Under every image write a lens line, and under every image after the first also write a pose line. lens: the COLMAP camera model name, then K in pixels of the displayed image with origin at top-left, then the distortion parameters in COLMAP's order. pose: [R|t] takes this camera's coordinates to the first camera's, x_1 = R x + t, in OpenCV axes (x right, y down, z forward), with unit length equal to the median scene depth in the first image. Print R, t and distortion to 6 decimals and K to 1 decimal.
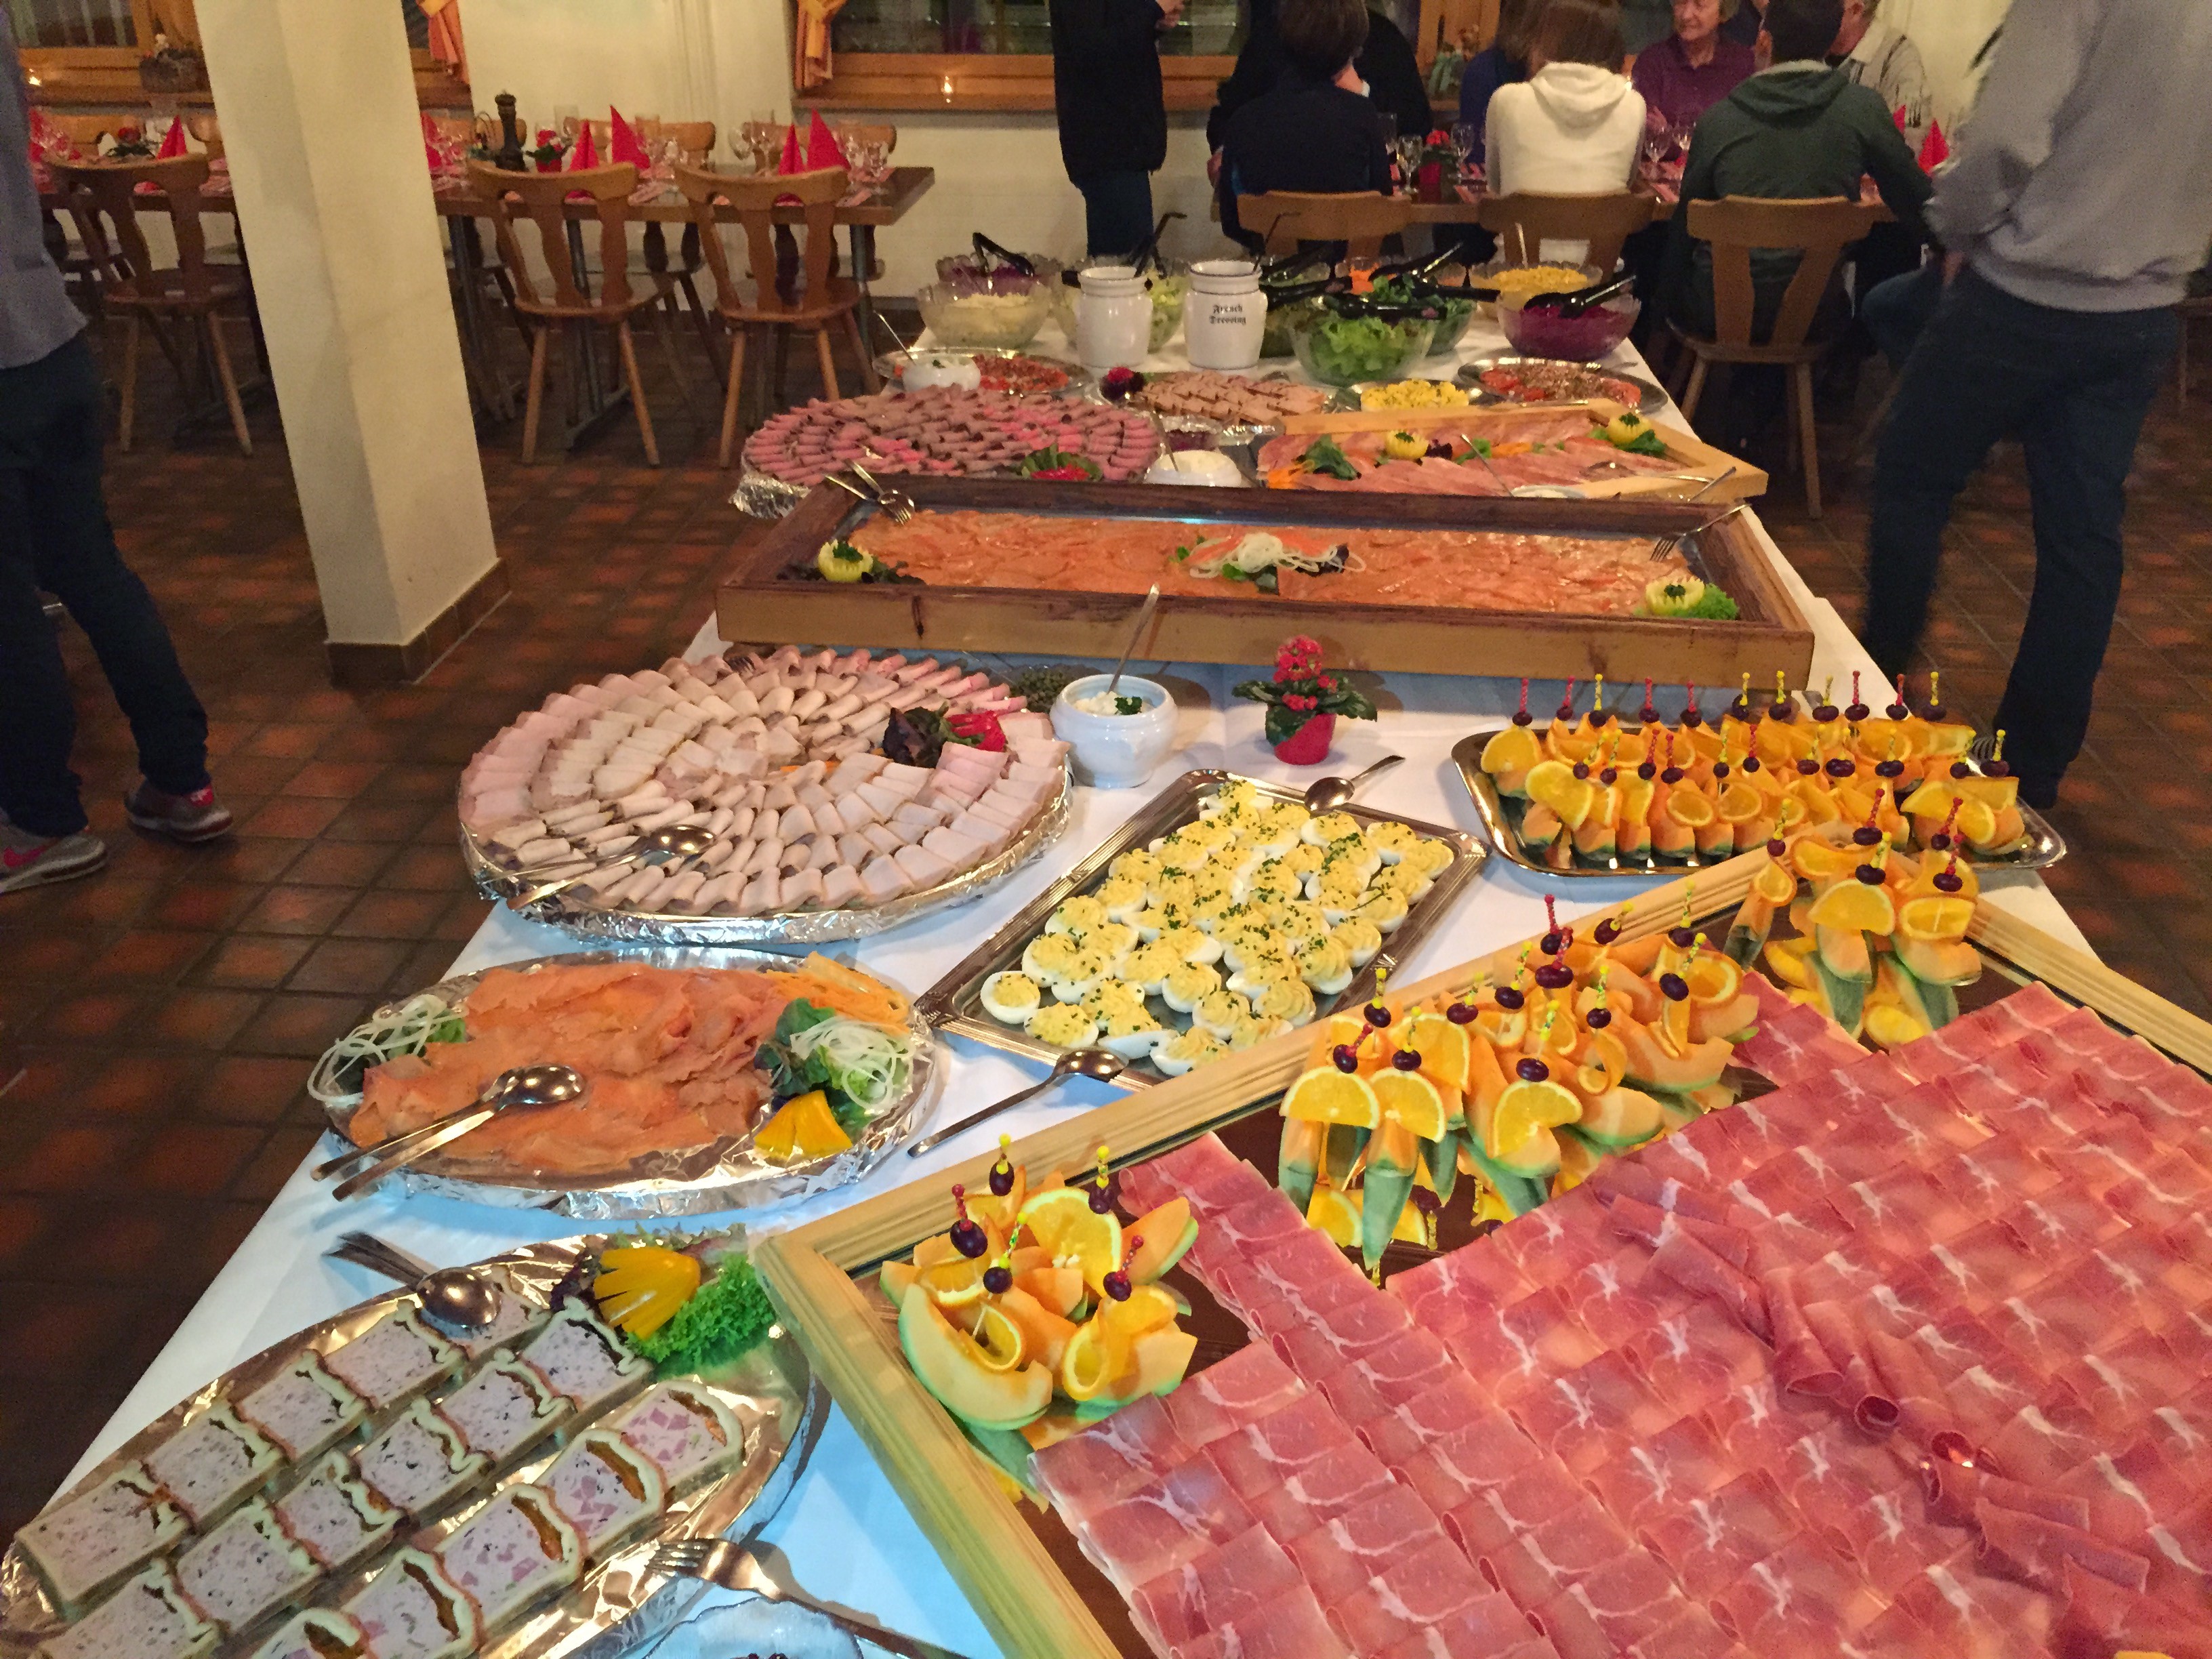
lens RADIAL K [[1905.0, 0, 1106.0], [0, 1905.0, 829.5], [0, 0, 1]] dist [0.074067, -0.094057]
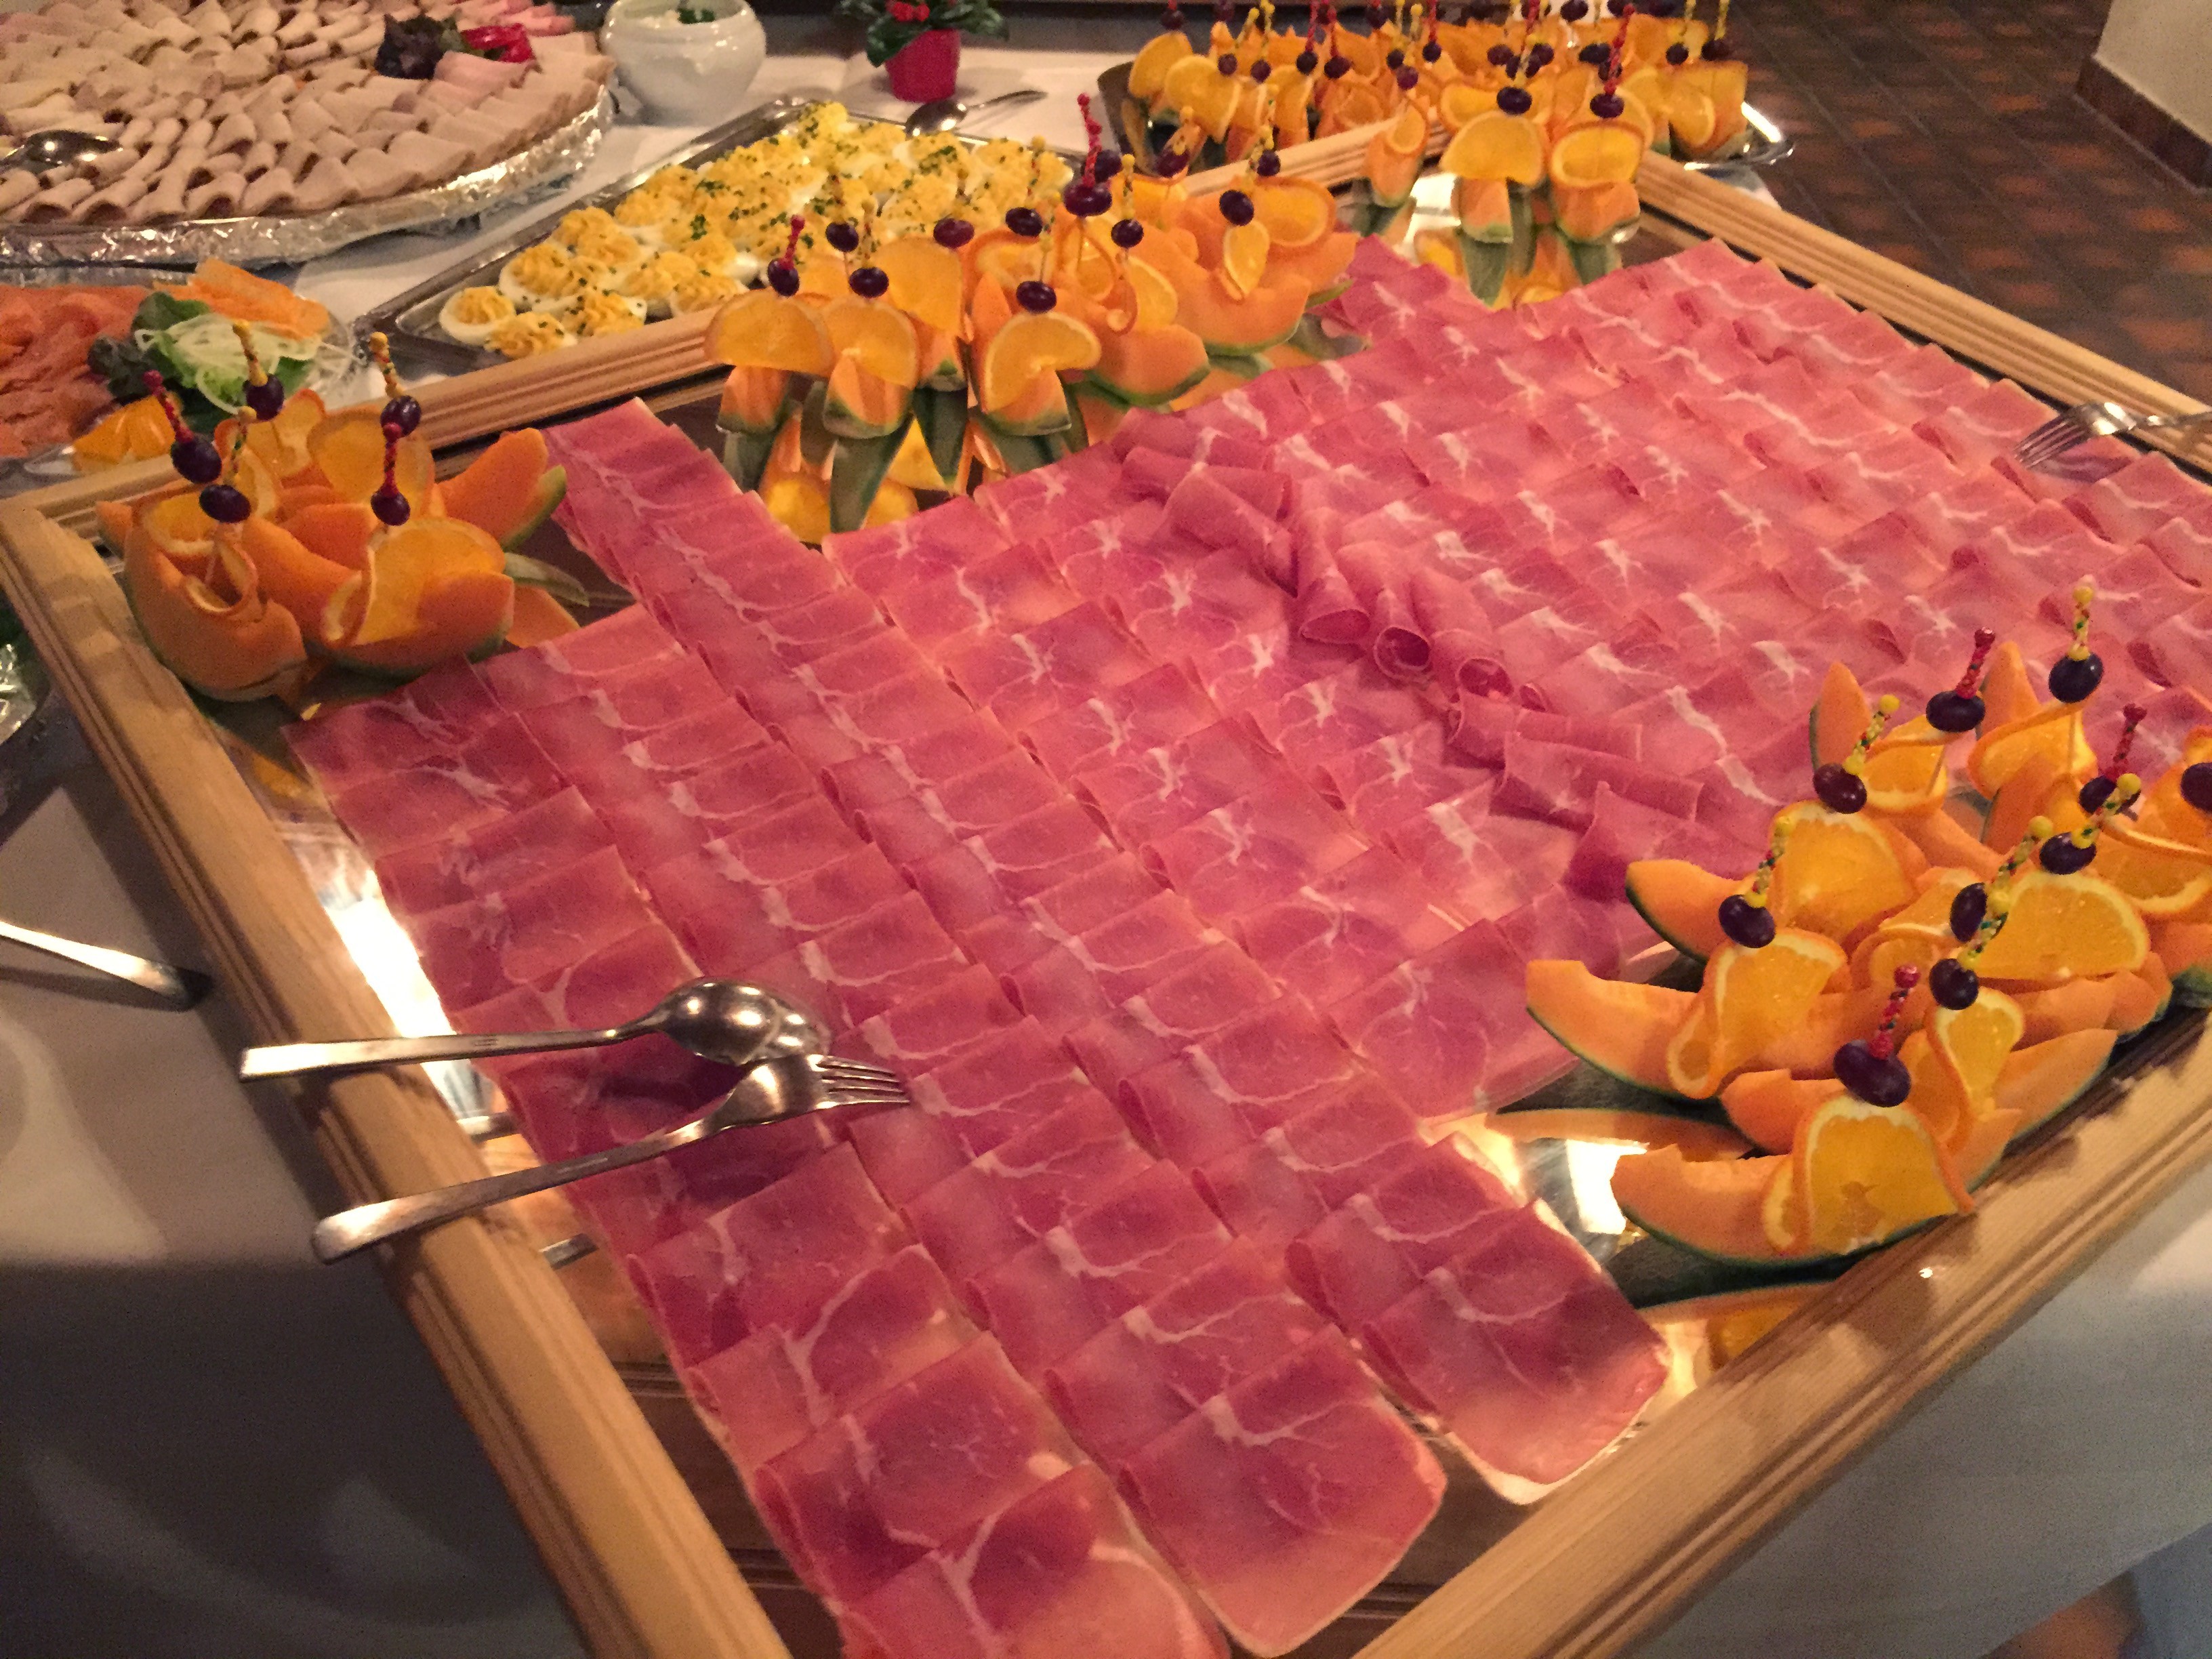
lens RADIAL K [[1905.0, 0, 1106.0], [0, 1905.0, 829.5], [0, 0, 1]] dist [0.074067, -0.094057]
pose [[0.997990, -0.039466, 0.049588, 0.217775], [0.029538, 0.981913, 0.187014, 0.207156], [-0.056072, -0.185173, 0.981105, 0.202799]]
